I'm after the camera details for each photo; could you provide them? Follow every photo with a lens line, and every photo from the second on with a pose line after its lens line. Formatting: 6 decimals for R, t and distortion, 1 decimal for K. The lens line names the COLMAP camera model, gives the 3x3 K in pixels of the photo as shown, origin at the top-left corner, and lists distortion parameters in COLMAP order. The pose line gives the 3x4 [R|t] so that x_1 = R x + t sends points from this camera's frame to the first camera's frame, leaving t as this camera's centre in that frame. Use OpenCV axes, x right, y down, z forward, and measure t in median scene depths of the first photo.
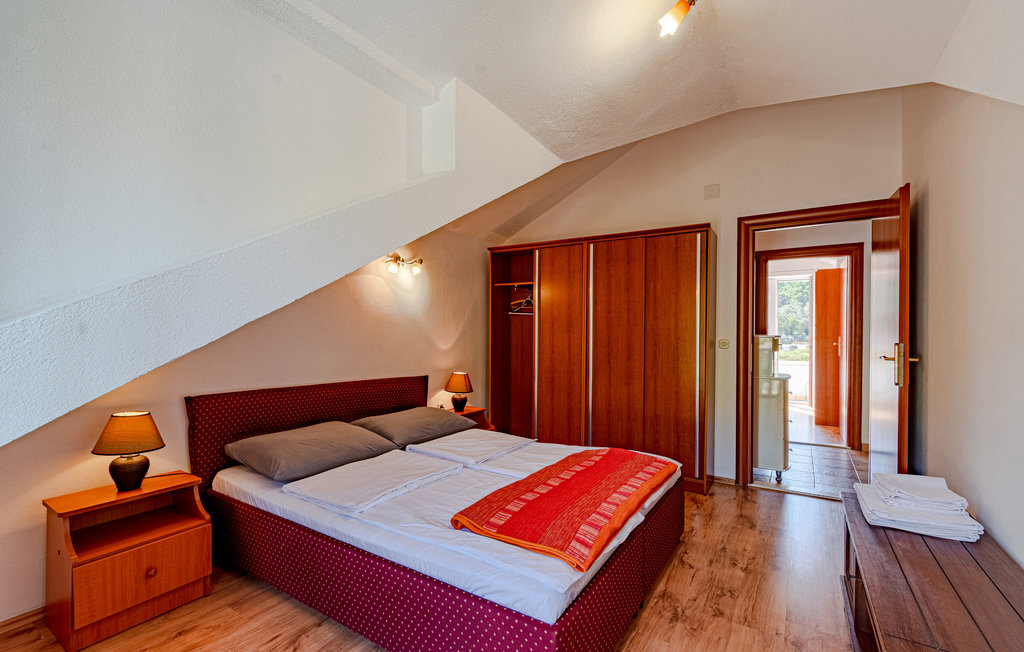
lens RADIAL K [[474.0, 0, 510.0], [0, 474.0, 332.1], [0, 0, 1]] dist [0.000353, -0.000021]
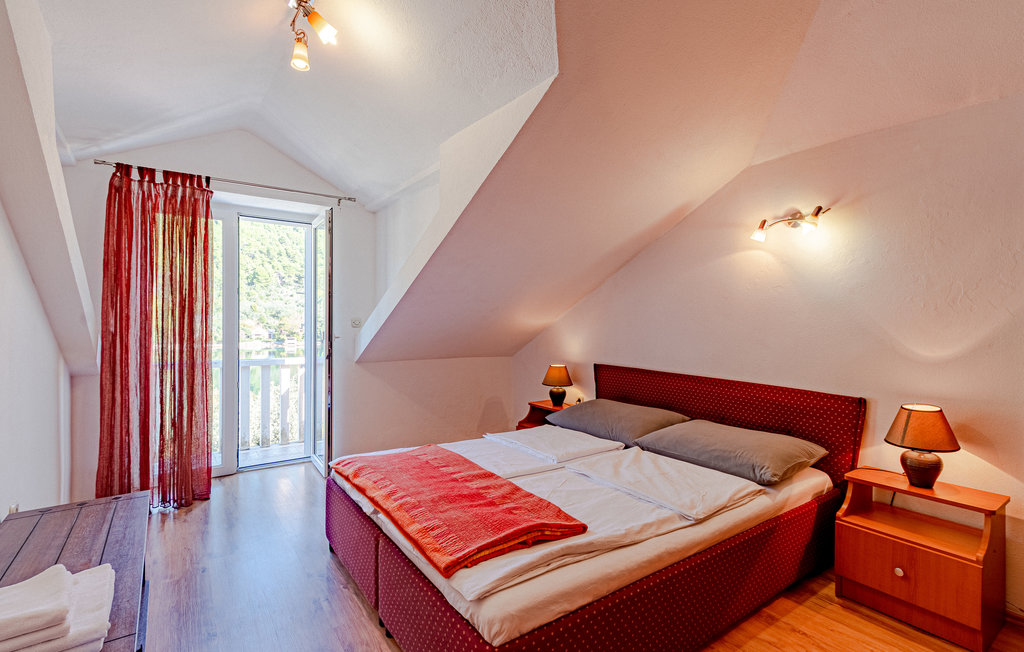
lens RADIAL K [[474.0, 0, 510.0], [0, 474.0, 332.1], [0, 0, 1]] dist [0.000353, -0.000021]
pose [[-0.391956, 0.024321, -0.919663, 0.739756], [0.004371, 0.999688, 0.024574, -0.006714], [0.919974, 0.005612, -0.391940, 1.162749]]
